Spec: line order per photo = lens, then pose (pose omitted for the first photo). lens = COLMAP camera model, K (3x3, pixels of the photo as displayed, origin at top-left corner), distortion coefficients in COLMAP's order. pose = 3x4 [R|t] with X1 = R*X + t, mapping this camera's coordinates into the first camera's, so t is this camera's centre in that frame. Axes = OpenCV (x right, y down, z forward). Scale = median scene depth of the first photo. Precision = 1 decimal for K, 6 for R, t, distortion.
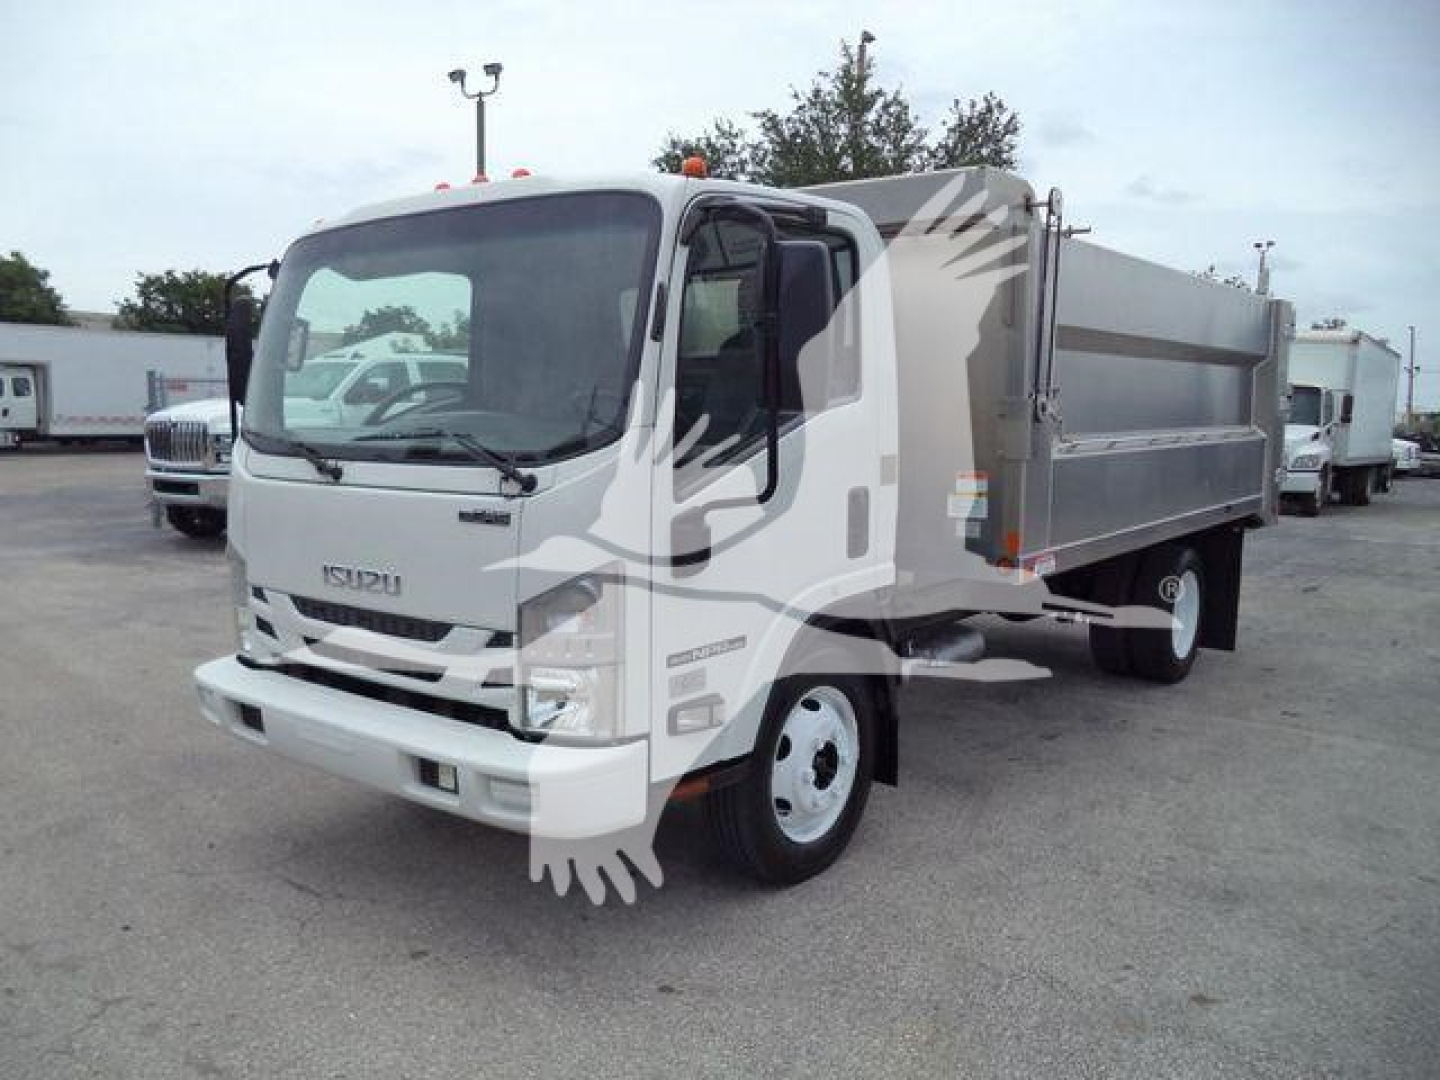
lens RADIAL K [[1185.5, 0, 720.0], [0, 1185.5, 540.0], [0, 0, 1]] dist [-0.036669, 0.006355]
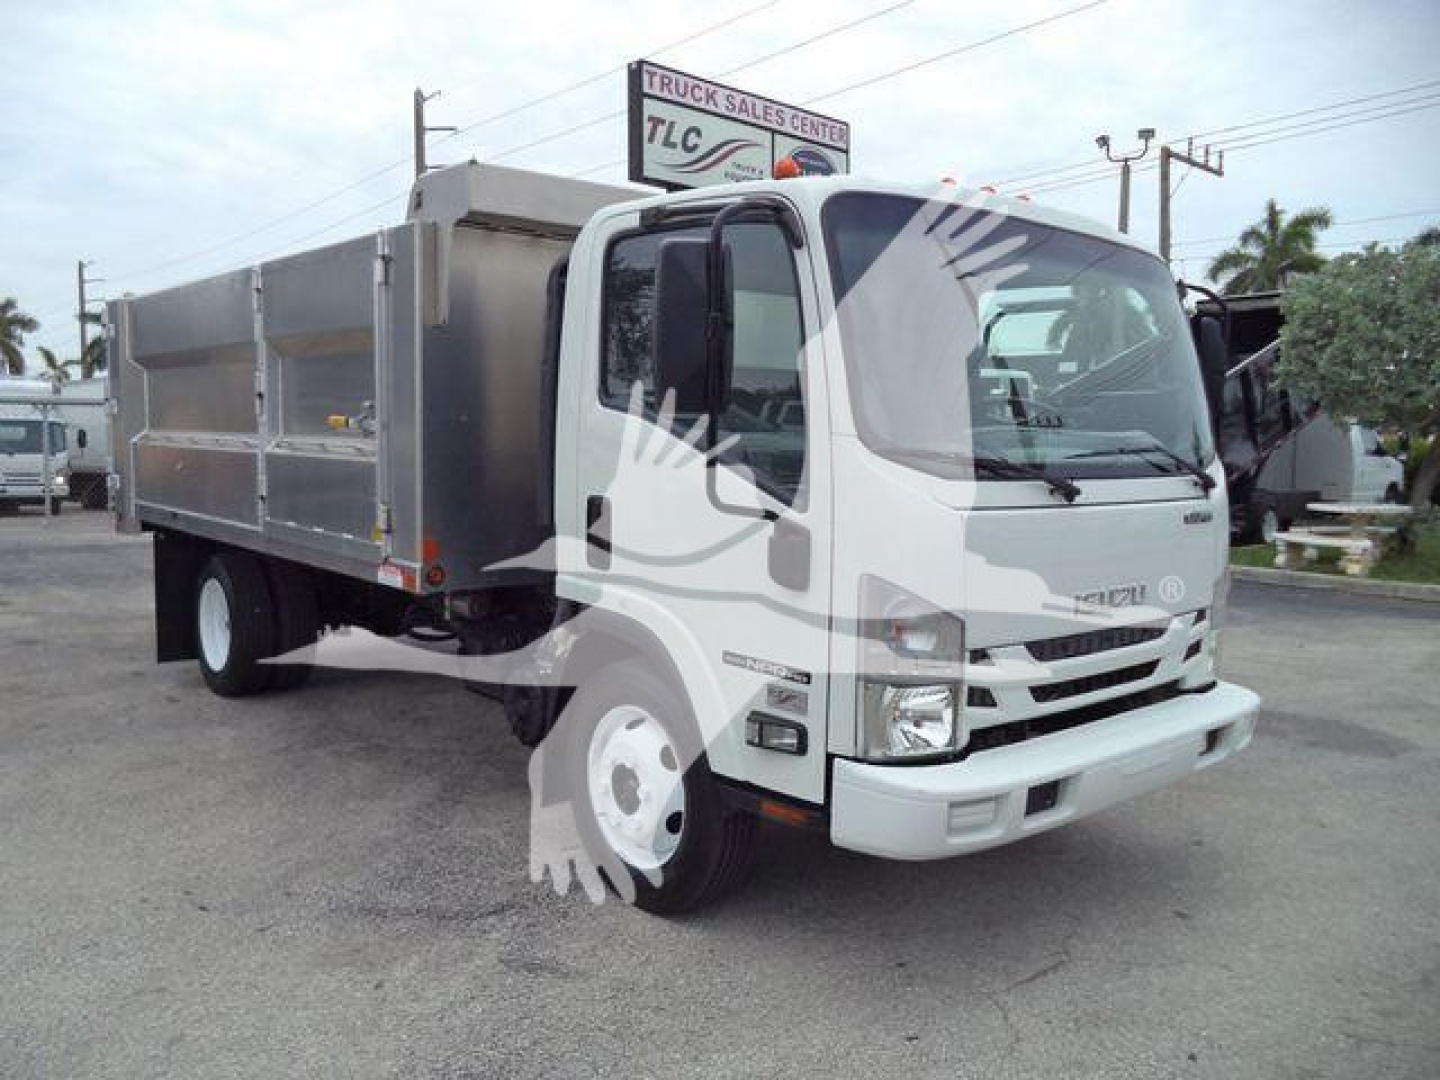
lens RADIAL K [[1185.5, 0, 720.0], [0, 1185.5, 540.0], [0, 0, 1]] dist [-0.036669, 0.006355]
pose [[0.209972, -0.100250, 0.972554, -1.070294], [0.098812, 0.991812, 0.080902, -0.101775], [-0.972701, 0.079113, 0.218159, 0.869029]]
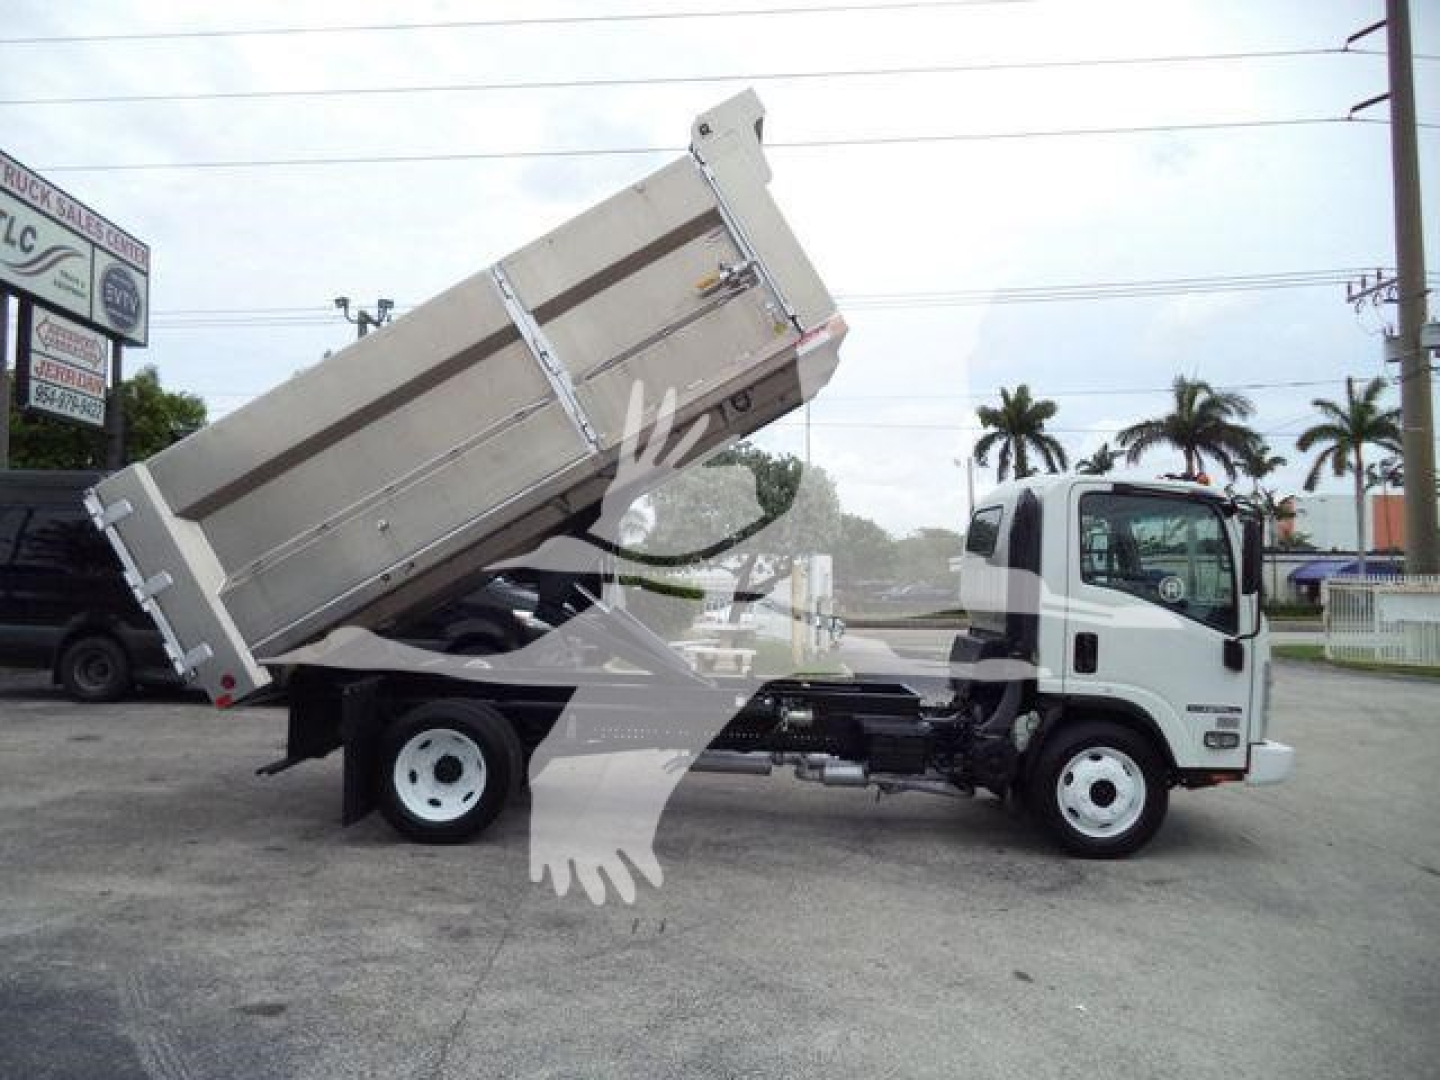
lens RADIAL K [[1179.3, 0, 724.7], [0, 1179.3, 541.4], [0, 0, 1]] dist [-0.026176, -0.032534]
pose [[-0.608438, -0.006221, 0.793577, -1.183048], [0.053687, 0.997356, 0.048980, -0.278848], [-0.791784, 0.072406, -0.606495, 2.319277]]
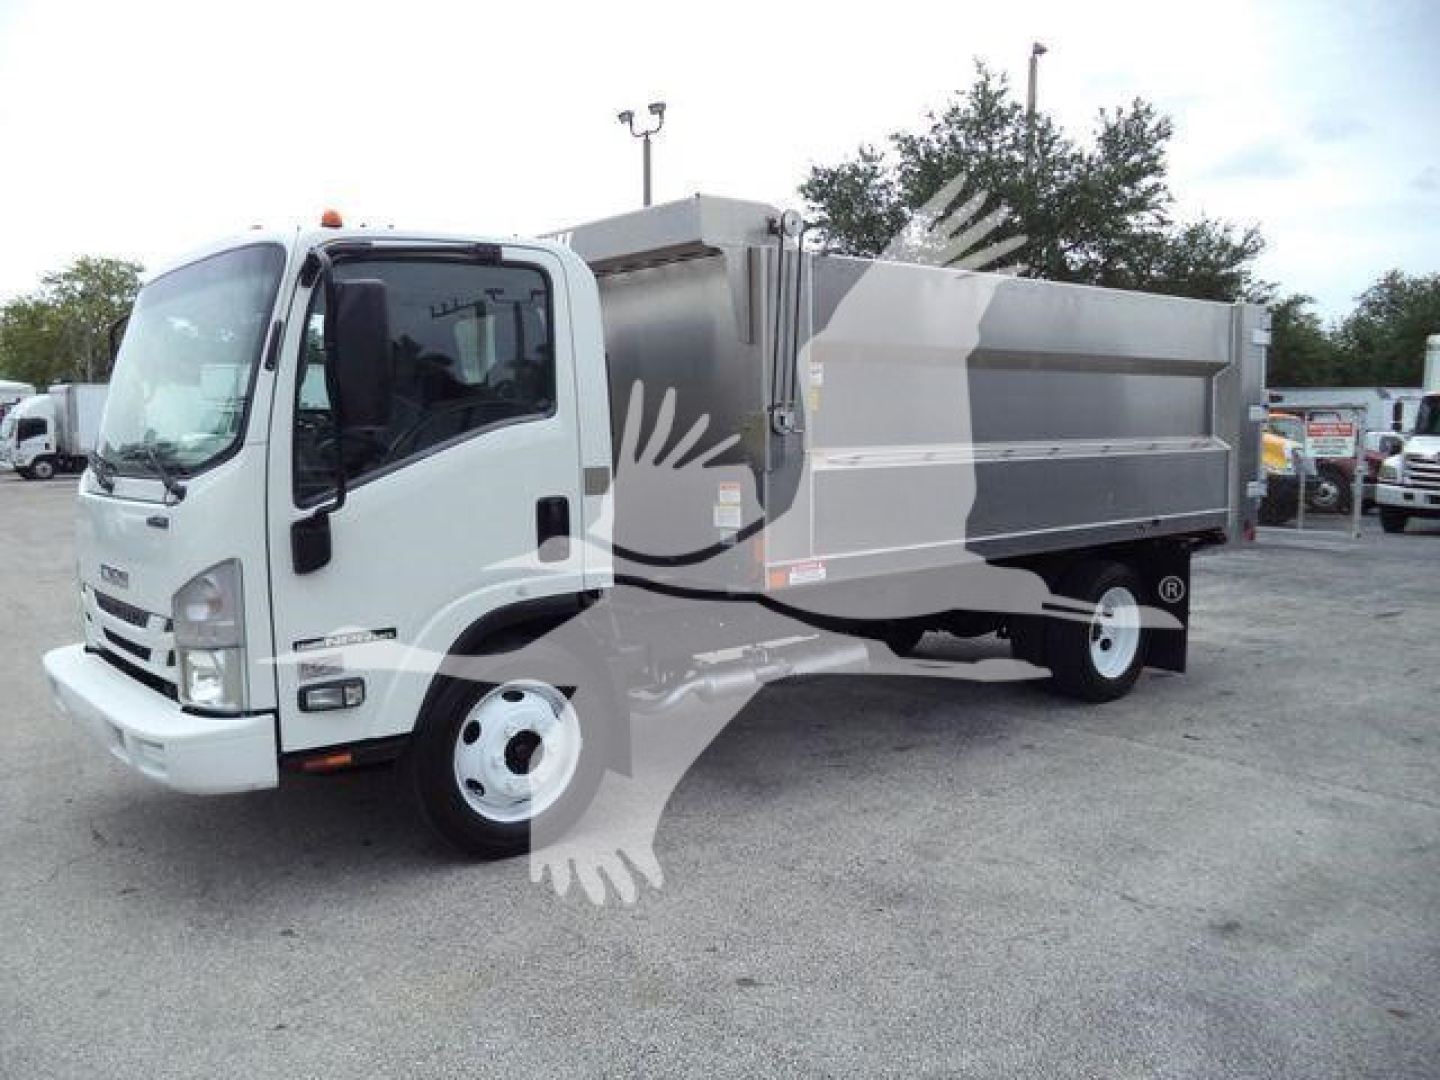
lens RADIAL K [[1180.0, 0, 721.4], [0, 1180.0, 546.5], [0, 0, 1]] dist [-0.031778, 0.026013]
pose [[0.978305, 0.004541, -0.207120, 0.465318], [-0.007358, 0.999891, -0.012833, 0.012732], [0.207039, 0.014079, 0.978231, -0.026687]]
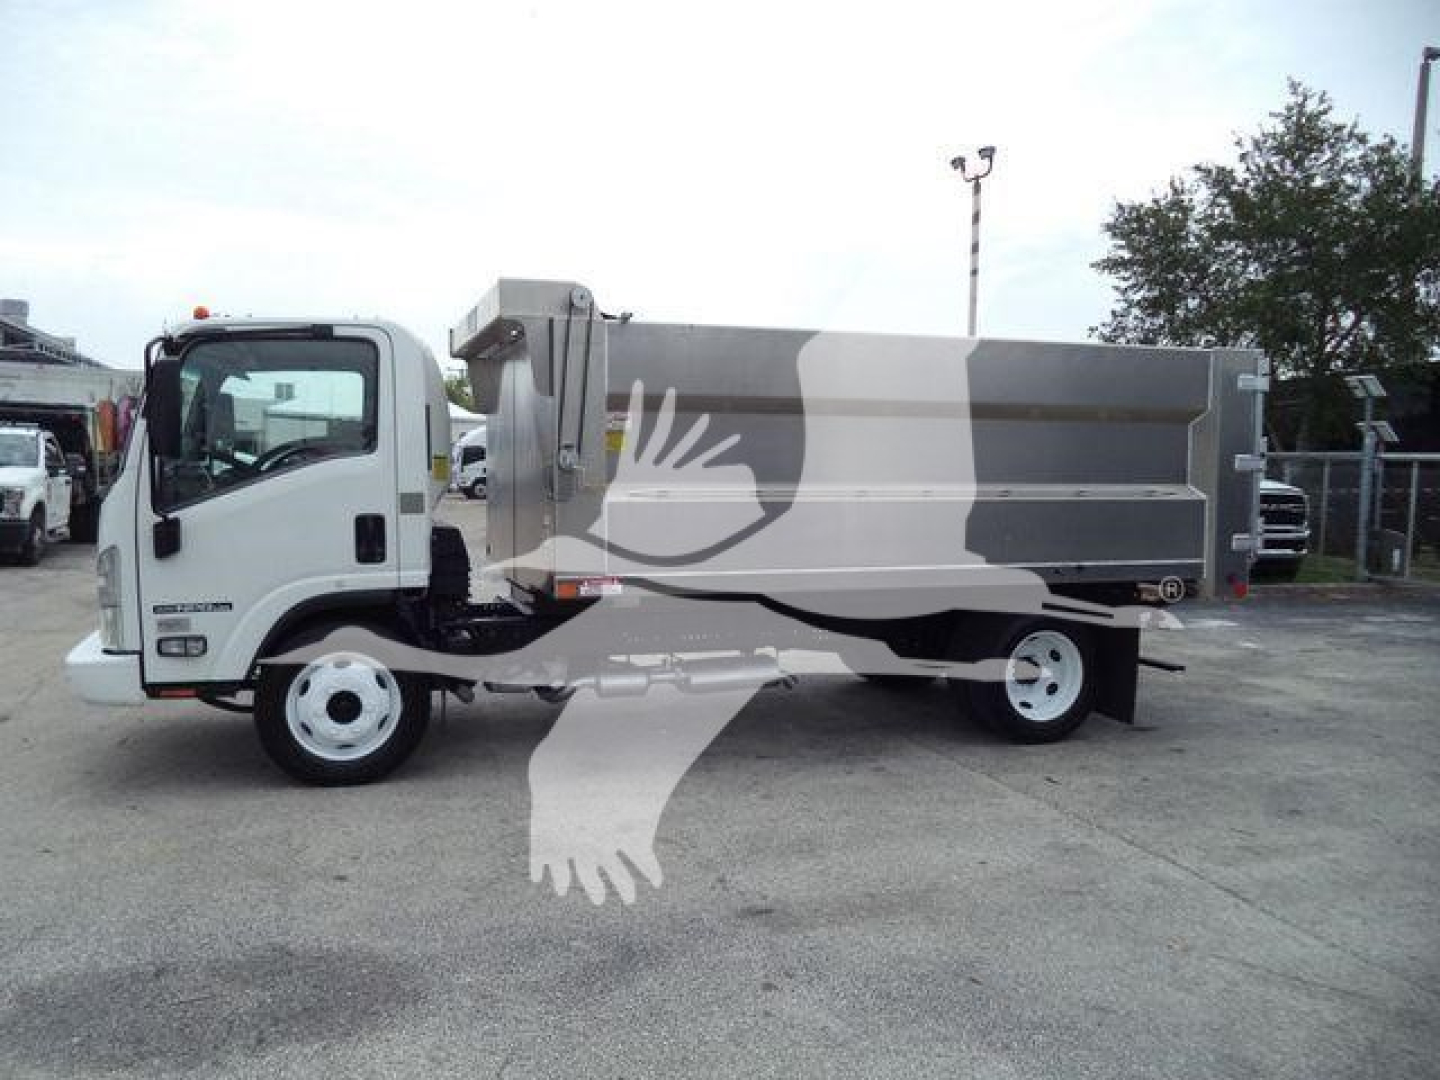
lens RADIAL K [[1180.0, 0, 721.4], [0, 1180.0, 546.5], [0, 0, 1]] dist [-0.031778, 0.026013]
pose [[0.833634, 0.041790, -0.550735, 1.180848], [-0.069038, 0.997197, -0.028835, 0.005441], [0.547986, 0.062059, 0.834182, 0.045943]]
